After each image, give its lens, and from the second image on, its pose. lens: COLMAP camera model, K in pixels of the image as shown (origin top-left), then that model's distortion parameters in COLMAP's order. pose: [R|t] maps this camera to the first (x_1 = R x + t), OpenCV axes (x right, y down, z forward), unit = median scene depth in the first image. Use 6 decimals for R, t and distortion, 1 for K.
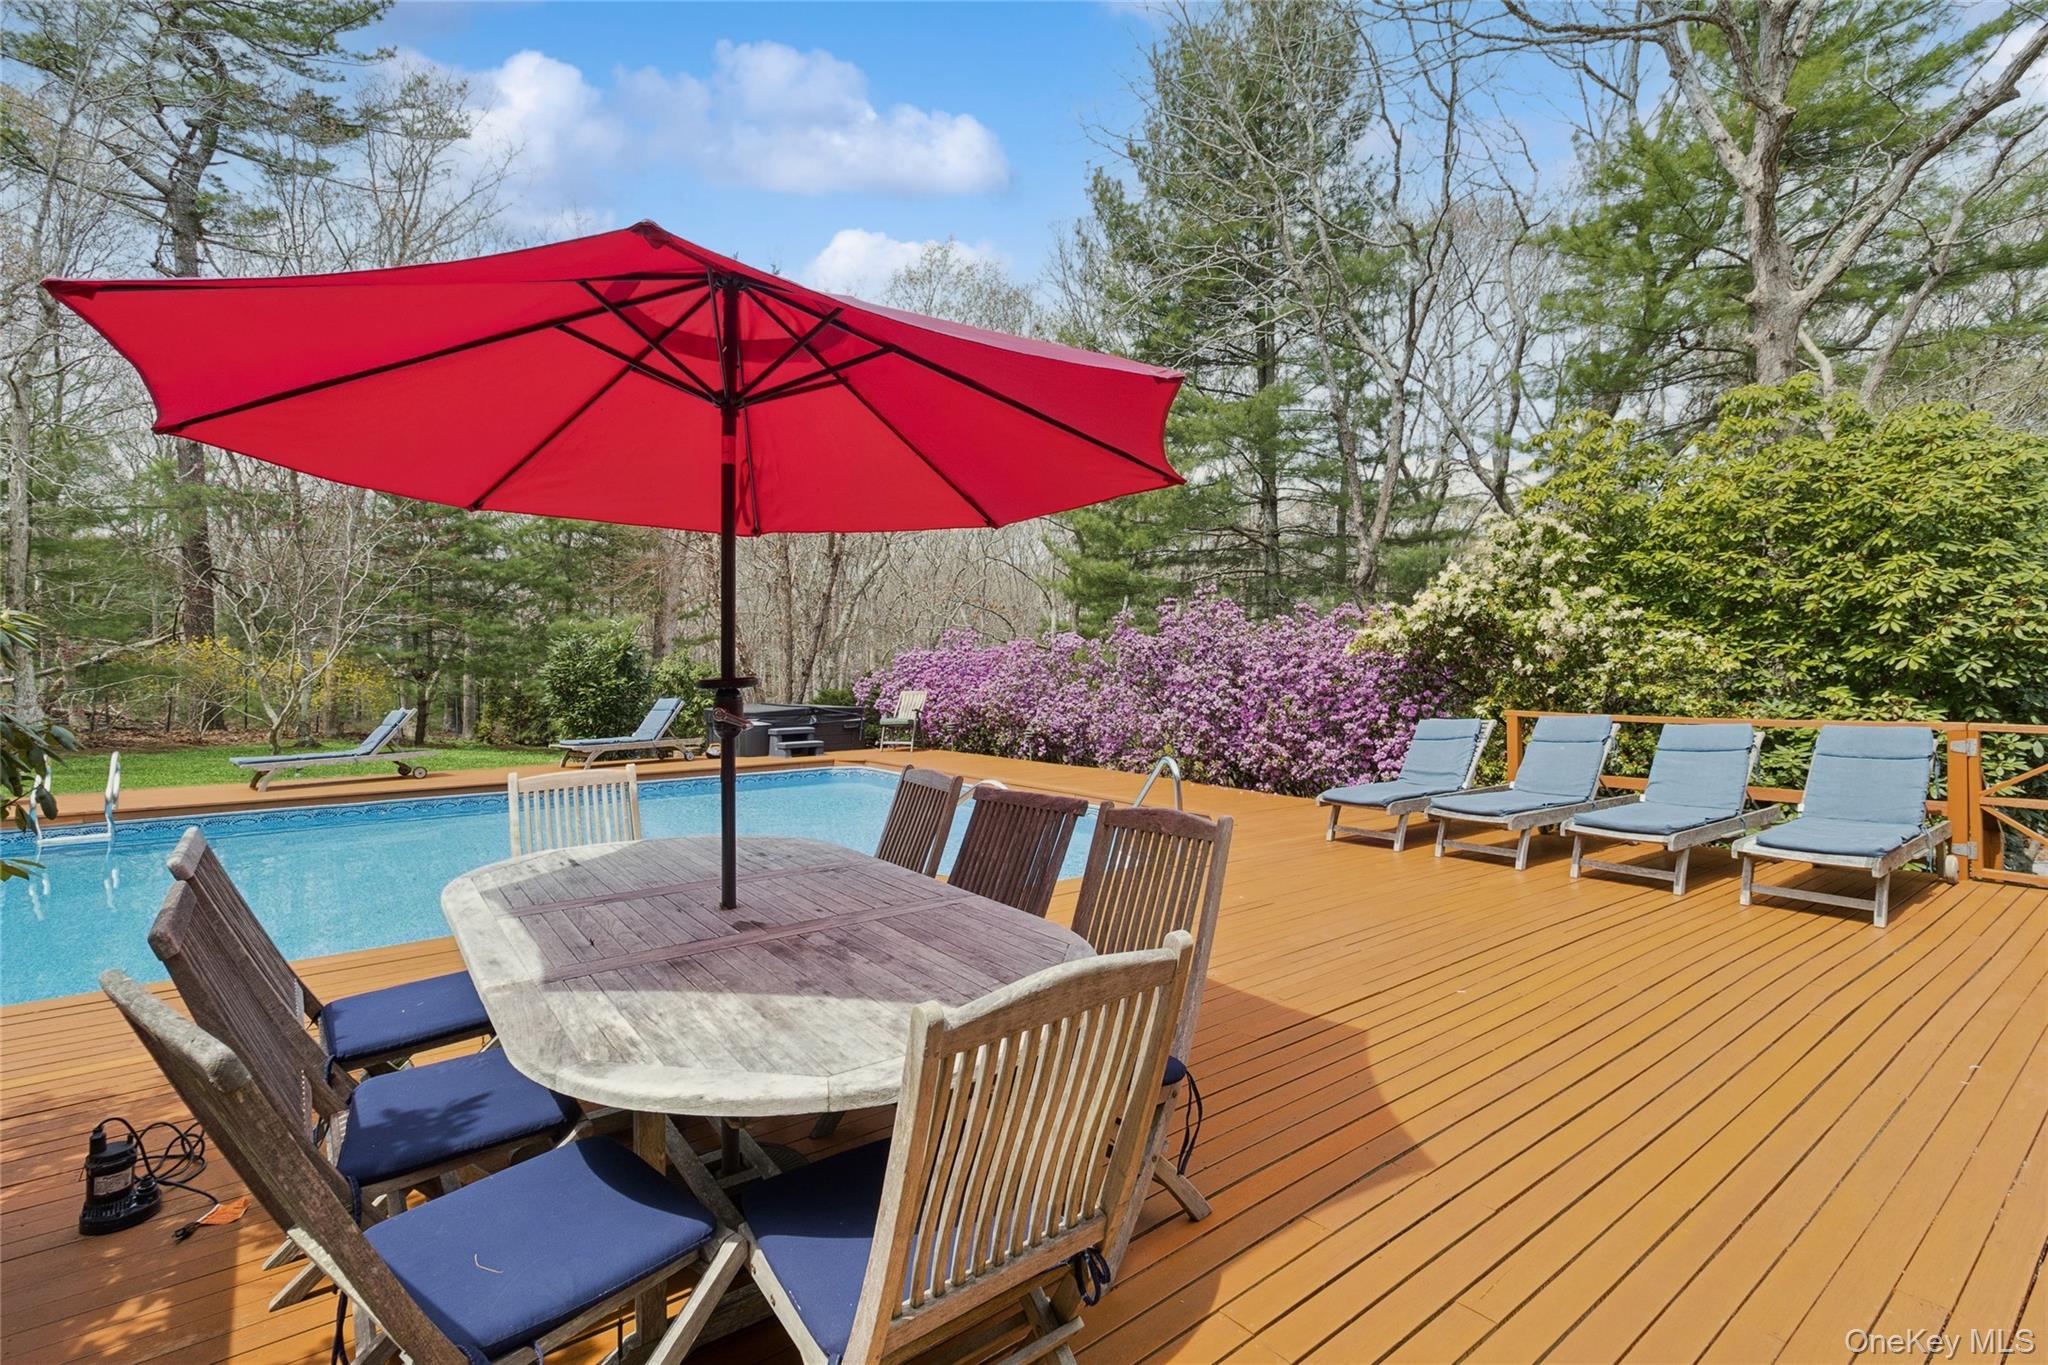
lens RADIAL K [[955.7, 0, 1032.6], [0, 955.7, 675.6], [0, 0, 1]] dist [0.002864, 0.000257]
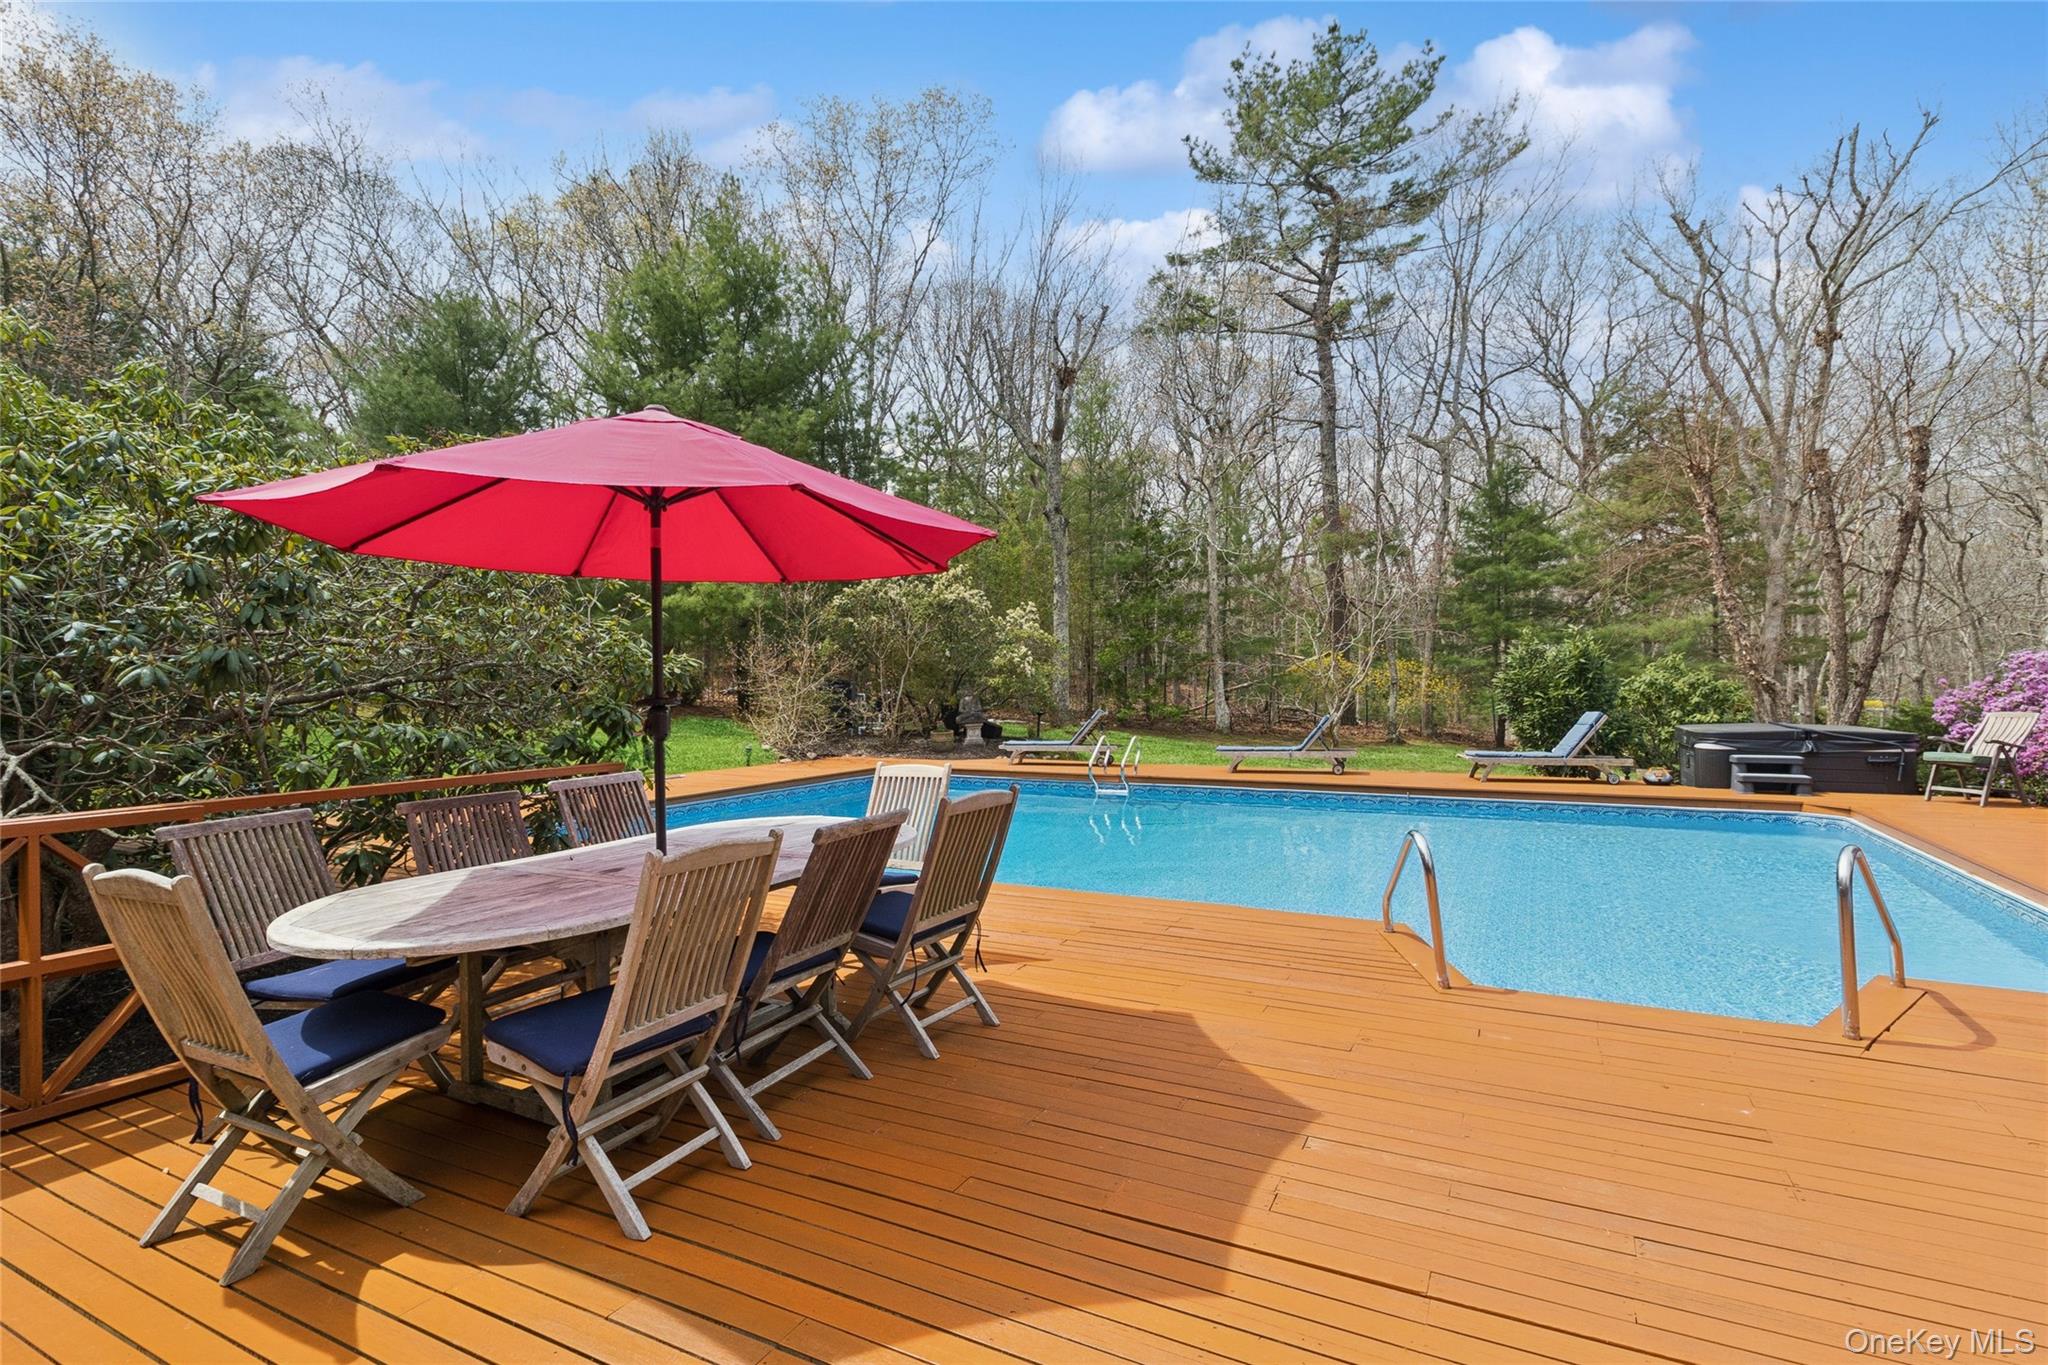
lens RADIAL K [[975.0, 0, 1036.7], [0, 975.0, 687.4], [0, 0, 1]] dist [0.001507, -0.000271]
pose [[0.401931, 0.003542, -0.915663, 0.208033], [0.002033, 0.999987, 0.004761, -0.003235], [0.915668, -0.003775, 0.401919, 0.157561]]
